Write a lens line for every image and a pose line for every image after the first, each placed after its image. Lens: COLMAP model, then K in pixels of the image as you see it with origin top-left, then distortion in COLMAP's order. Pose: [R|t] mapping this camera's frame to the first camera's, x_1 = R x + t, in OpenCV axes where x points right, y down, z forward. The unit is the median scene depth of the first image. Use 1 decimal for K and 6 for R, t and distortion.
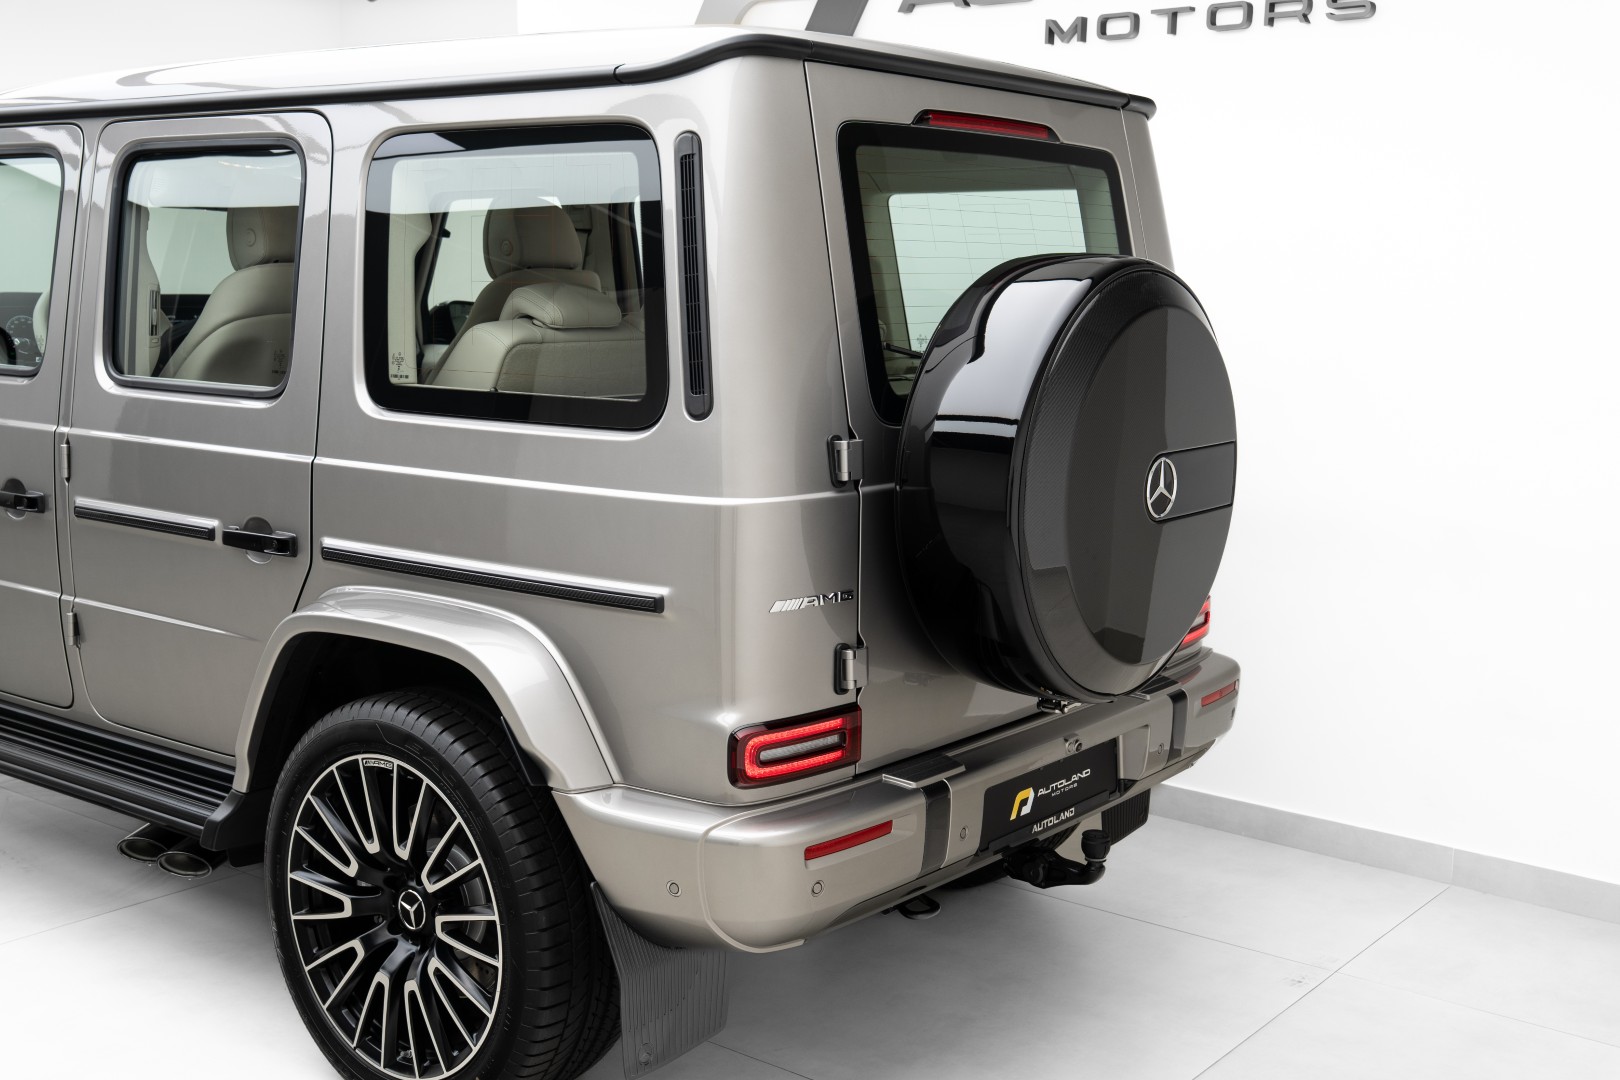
lens RADIAL K [[1877.0, 0, 809.8], [0, 1877.0, 534.6], [0, 0, 1]] dist [0.022110, 0.000000]
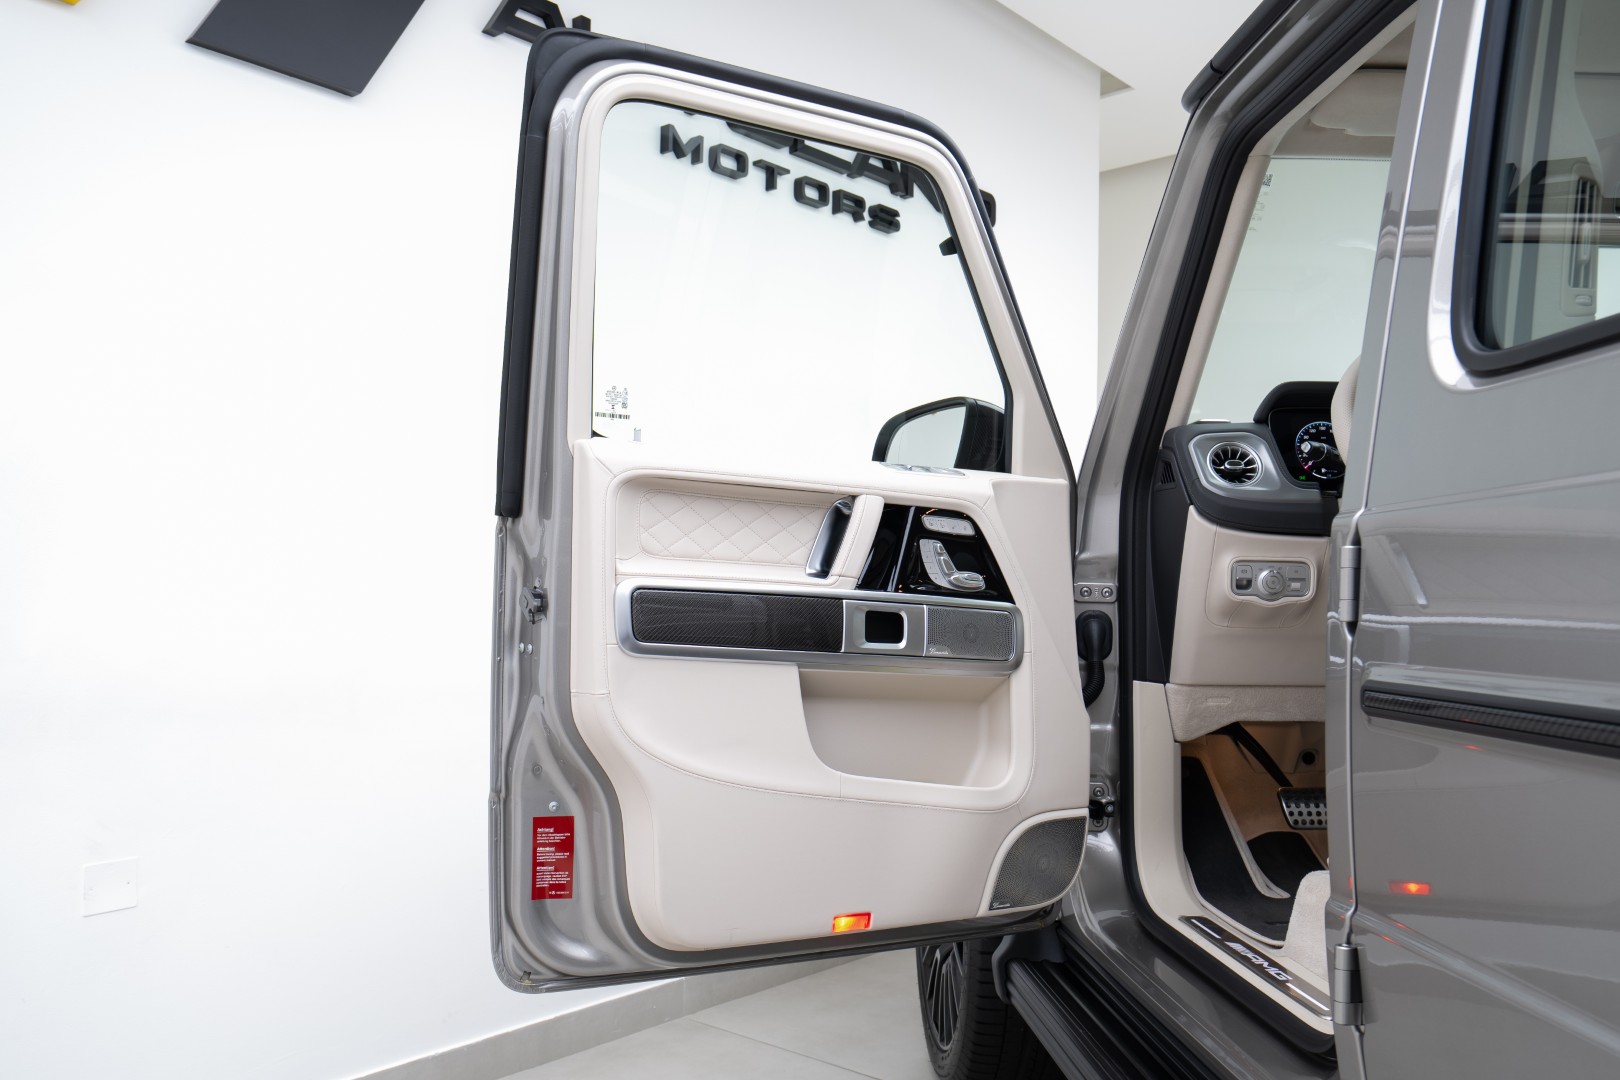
lens RADIAL K [[1223.6, 0, 811.6], [0, 1223.6, 532.2], [0, 0, 1]] dist [0.000256, 0.000800]
pose [[0.665375, -0.037593, -0.745562, -0.265035], [-0.126562, 0.978592, -0.162293, 0.010871], [0.735703, 0.202345, 0.646373, 0.719725]]
